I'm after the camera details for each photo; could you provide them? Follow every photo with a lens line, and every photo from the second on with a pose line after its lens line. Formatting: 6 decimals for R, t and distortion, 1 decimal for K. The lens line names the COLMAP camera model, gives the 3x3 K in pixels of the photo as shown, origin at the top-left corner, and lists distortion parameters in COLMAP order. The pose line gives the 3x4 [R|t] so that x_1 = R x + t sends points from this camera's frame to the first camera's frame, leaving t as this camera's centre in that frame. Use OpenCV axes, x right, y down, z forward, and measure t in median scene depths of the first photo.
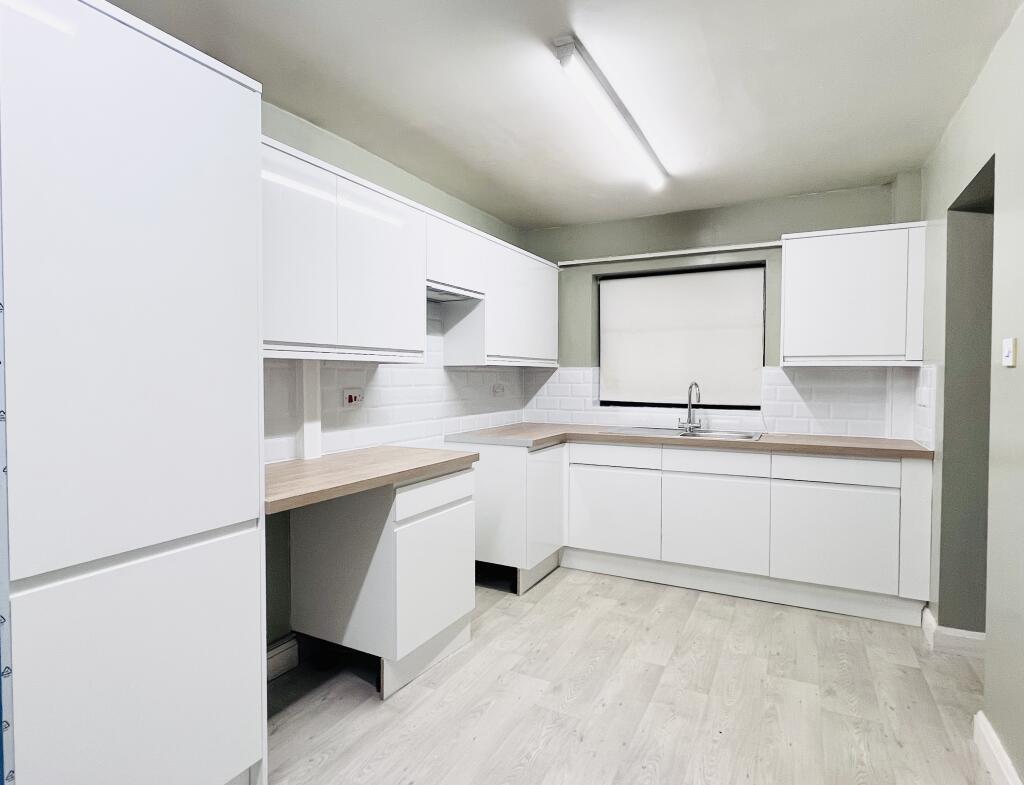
lens RADIAL K [[569.4, 0, 510.2], [0, 569.4, 391.4], [0, 0, 1]] dist [0.002400, -0.000849]
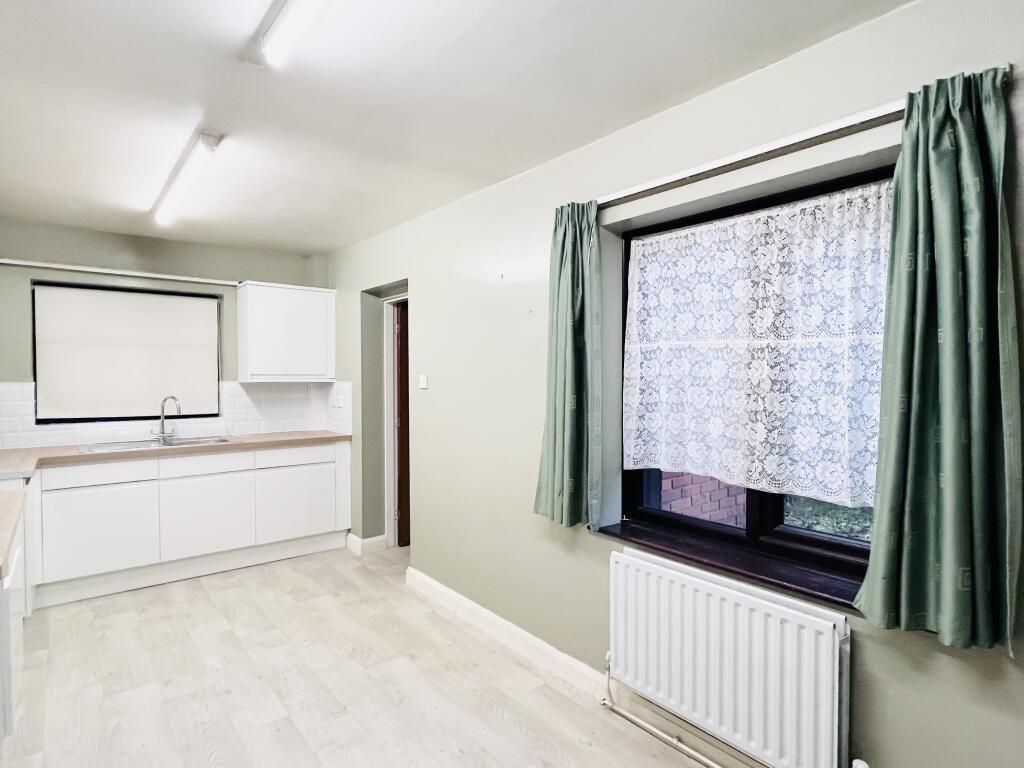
lens RADIAL K [[538.3, 0, 509.8], [0, 538.3, 381.5], [0, 0, 1]] dist [0.001889, 0.000582]
pose [[0.394416, -0.006739, 0.918907, -0.437503], [0.024441, 0.999696, -0.003159, -0.028783], [-0.918607, 0.023705, 0.394461, -0.022376]]
